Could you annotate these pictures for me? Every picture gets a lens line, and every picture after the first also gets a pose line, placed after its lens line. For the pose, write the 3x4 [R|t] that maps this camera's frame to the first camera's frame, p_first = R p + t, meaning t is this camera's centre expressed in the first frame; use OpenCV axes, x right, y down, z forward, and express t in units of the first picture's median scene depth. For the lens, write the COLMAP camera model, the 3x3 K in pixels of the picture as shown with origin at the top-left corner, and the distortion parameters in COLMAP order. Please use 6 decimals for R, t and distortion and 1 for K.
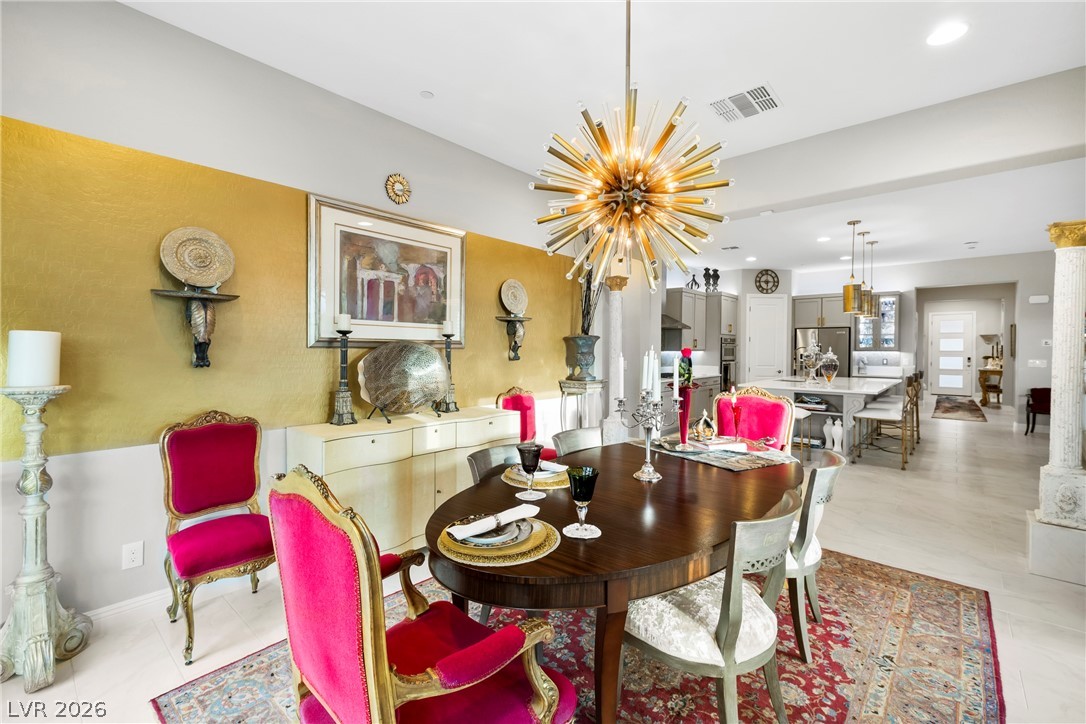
lens RADIAL K [[460.5, 0, 545.4], [0, 460.5, 363.7], [0, 0, 1]] dist [0.002607, 0.000089]
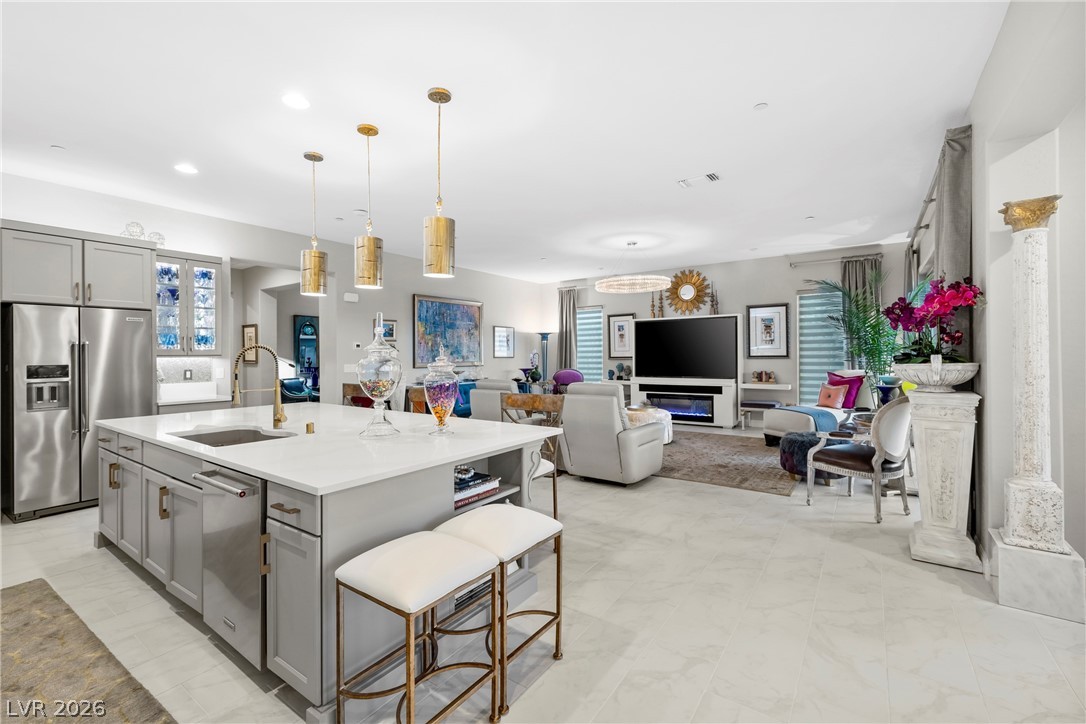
lens RADIAL K [[460.5, 0, 532.3], [0, 460.5, 355.5], [0, 0, 1]] dist [0.002607, 0.000089]
pose [[-0.097218, -0.005923, 0.995245, 0.105427], [0.039837, 0.999158, 0.009838, -0.016443], [-0.994466, 0.040604, -0.096900, 0.597551]]
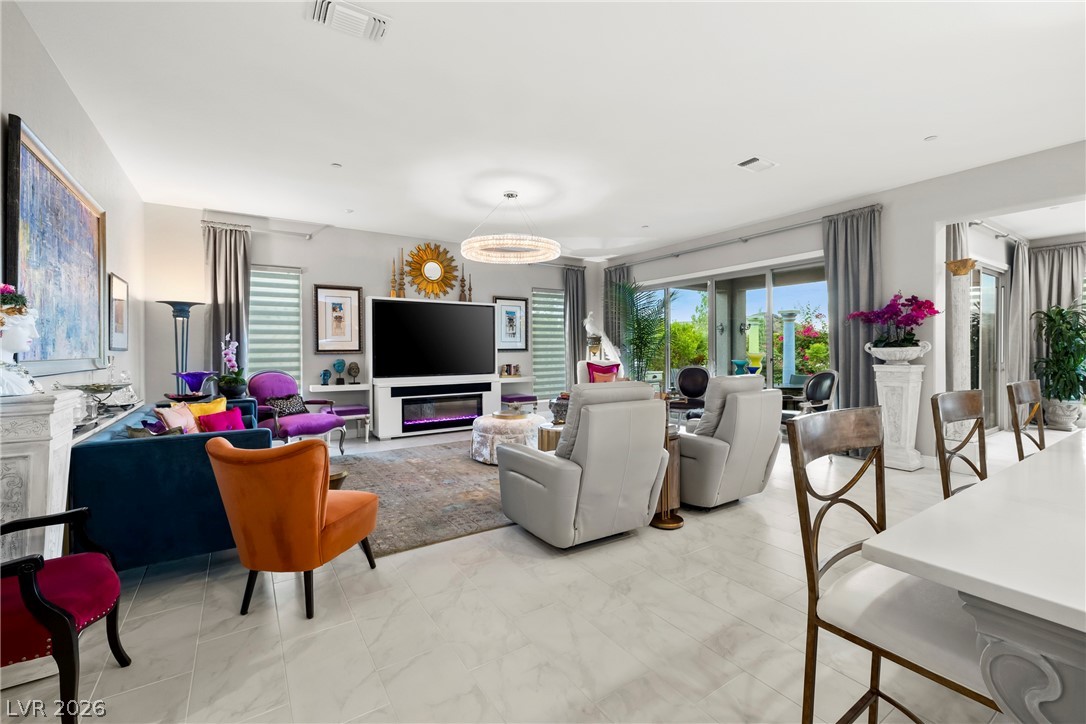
lens RADIAL K [[460.5, 0, 541.4], [0, 460.5, 352.0], [0, 0, 1]] dist [0.002607, 0.000089]
pose [[-0.965878, 0.000570, 0.258997, 0.640401], [0.010144, 0.999314, 0.035629, -0.013927], [-0.258799, 0.037041, -0.965221, 0.886514]]
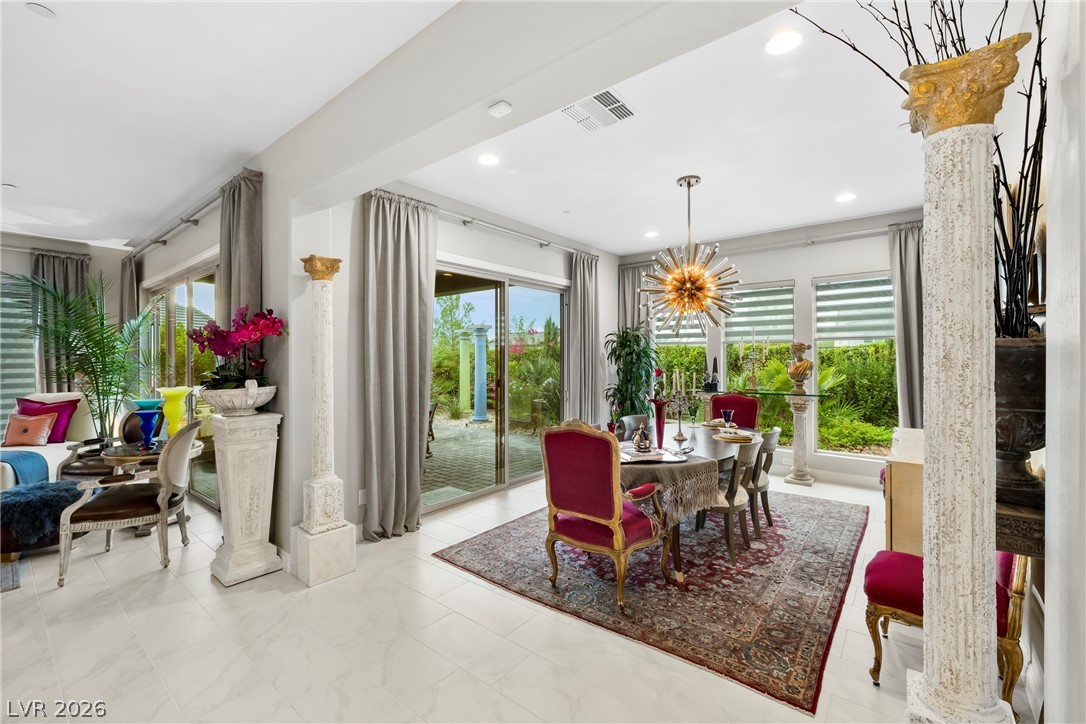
lens RADIAL K [[460.5, 0, 543.9], [0, 460.5, 359.4], [0, 0, 1]] dist [0.002607, 0.000089]
pose [[-0.999009, 0.000873, -0.044500, 0.191983], [-0.000560, 0.999482, 0.032178, -0.027330], [0.044505, 0.032171, -0.998491, 0.629035]]
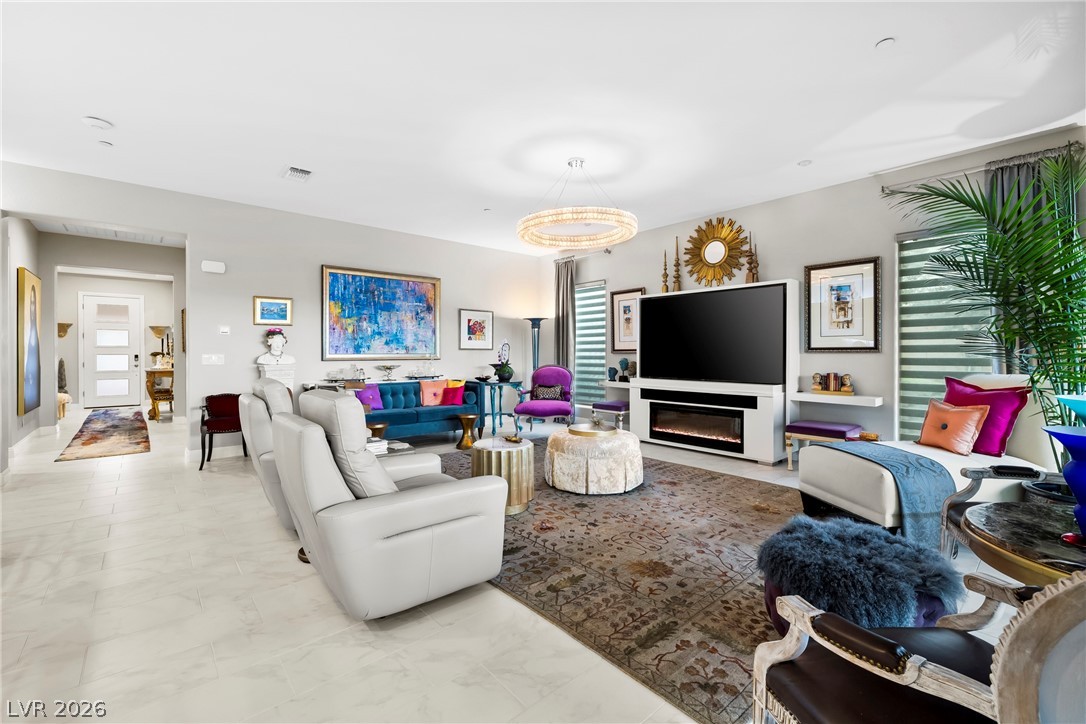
lens RADIAL K [[460.5, 0, 533.8], [0, 460.5, 344.7], [0, 0, 1]] dist [0.002607, 0.000089]
pose [[0.139249, 0.010430, 0.990202, 0.361546], [0.032439, 0.999360, -0.015088, 0.003322], [-0.989726, 0.034223, 0.138822, 0.345381]]
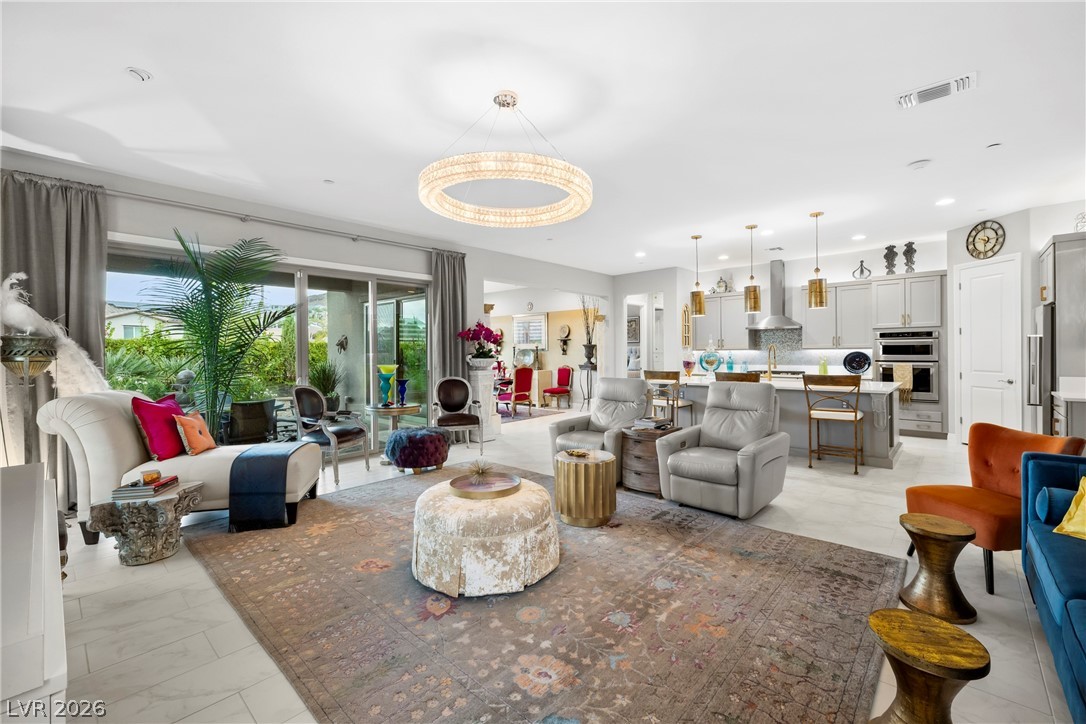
lens RADIAL K [[460.5, 0, 539.7], [0, 460.5, 353.8], [0, 0, 1]] dist [0.002607, 0.000089]
pose [[-0.016656, 0.003609, -0.999855, 1.133785], [-0.022009, 0.999750, 0.003975, -0.008803], [0.999619, 0.022072, -0.016573, 0.395444]]
